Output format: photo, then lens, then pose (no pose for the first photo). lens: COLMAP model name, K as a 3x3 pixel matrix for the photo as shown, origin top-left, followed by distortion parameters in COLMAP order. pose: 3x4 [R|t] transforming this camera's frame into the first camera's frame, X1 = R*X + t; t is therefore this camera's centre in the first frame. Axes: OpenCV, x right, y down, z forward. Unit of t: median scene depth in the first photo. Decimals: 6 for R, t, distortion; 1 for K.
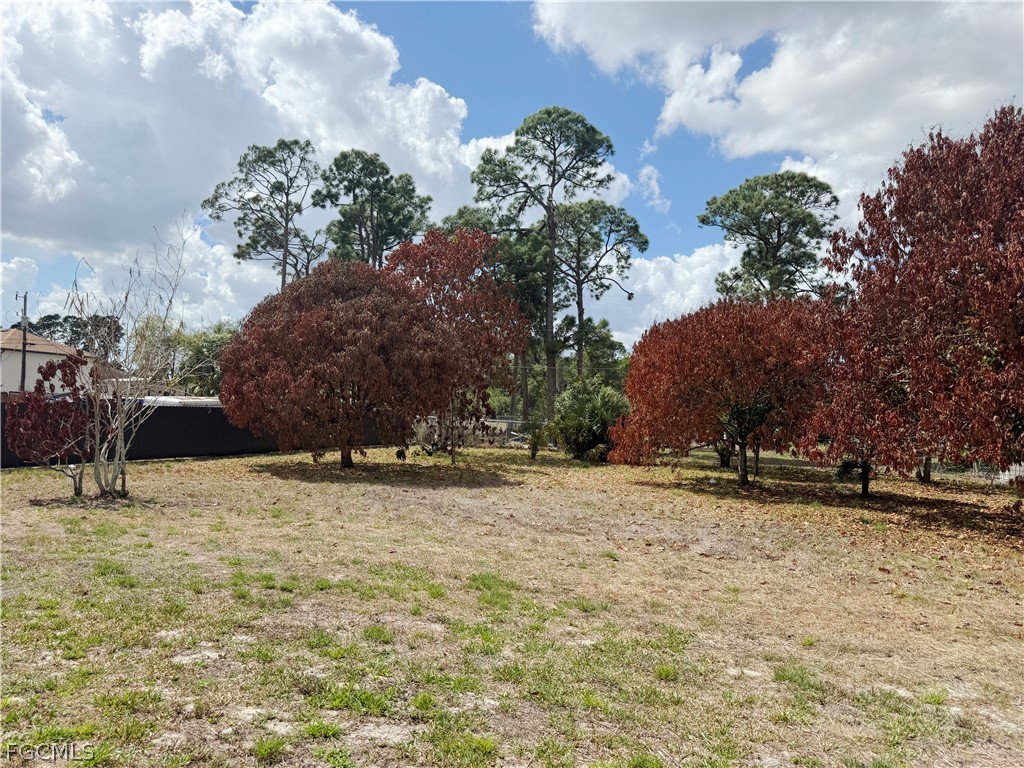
lens RADIAL K [[736.1, 0, 512.0], [0, 736.1, 384.0], [0, 0, 1]] dist [0.075698, -0.159116]
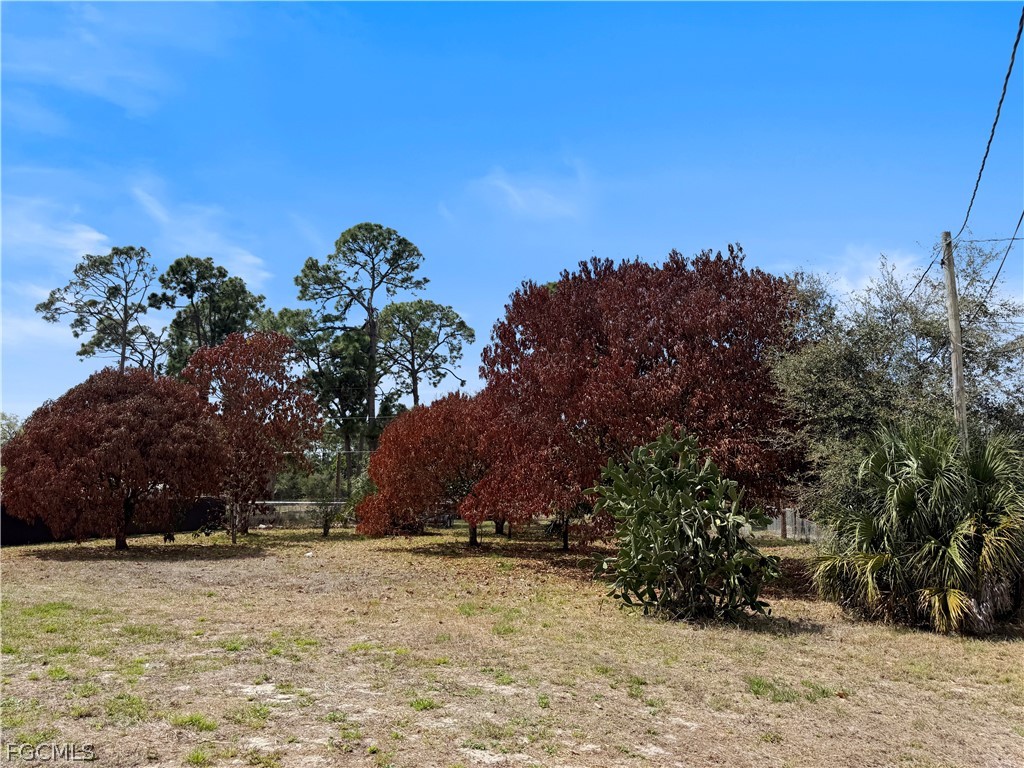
lens RADIAL K [[736.1, 0, 512.0], [0, 736.1, 384.0], [0, 0, 1]] dist [0.075698, -0.159116]
pose [[0.991009, -0.025423, 0.131361, 0.104966], [0.039797, 0.993355, -0.107989, 0.003598], [-0.127743, 0.112246, 0.985435, -0.100930]]
